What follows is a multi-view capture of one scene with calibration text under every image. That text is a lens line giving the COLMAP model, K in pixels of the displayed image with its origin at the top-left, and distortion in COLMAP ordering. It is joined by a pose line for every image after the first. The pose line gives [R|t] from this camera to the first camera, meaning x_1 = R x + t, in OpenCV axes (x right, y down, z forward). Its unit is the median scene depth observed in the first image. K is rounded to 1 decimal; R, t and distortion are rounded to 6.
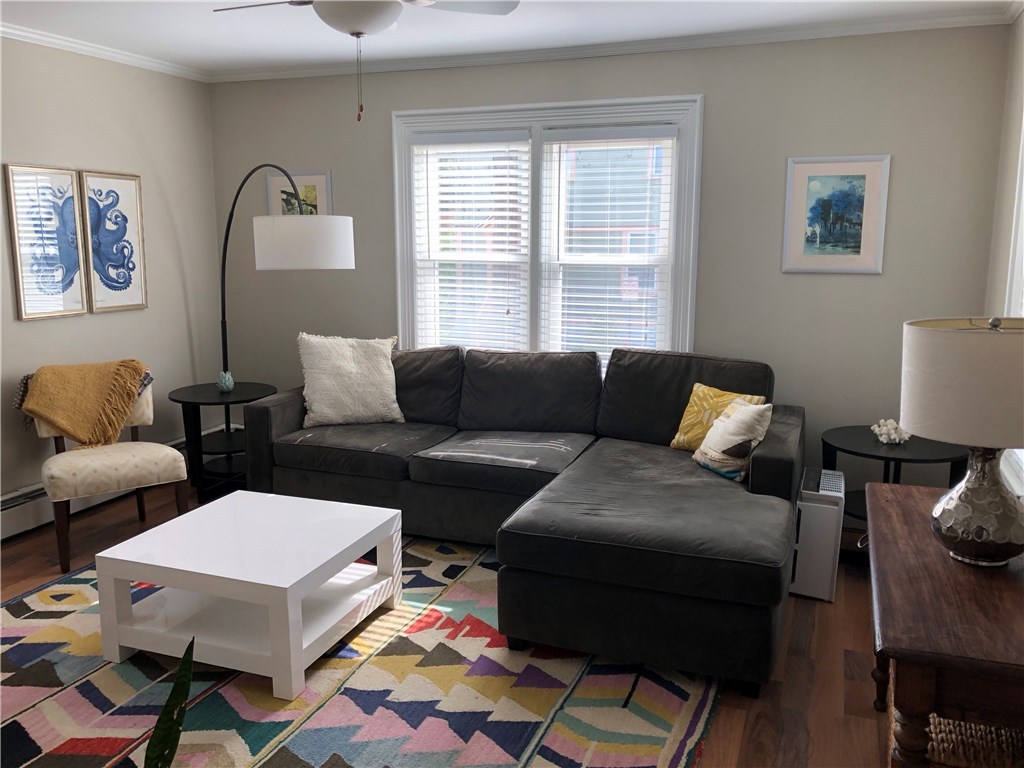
lens RADIAL K [[853.0, 0, 512.0], [0, 853.0, 384.0], [0, 0, 1]] dist [0.030806, 0.002085]
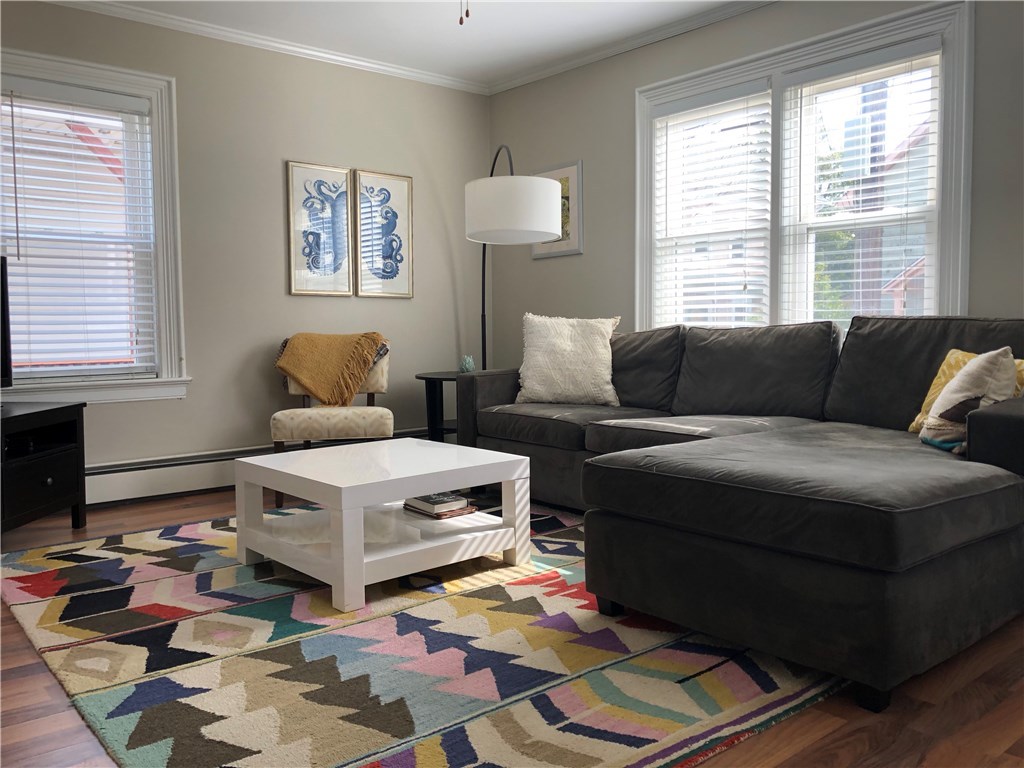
lens RADIAL K [[849.5, 0, 512.0], [0, 849.5, 384.0], [0, 0, 1]] dist [0.135931, -0.286548]
pose [[0.880117, 0.021150, -0.474286, 0.231687], [-0.071043, 0.993626, -0.087524, 0.121676], [0.469412, 0.110726, 0.876009, 0.143921]]
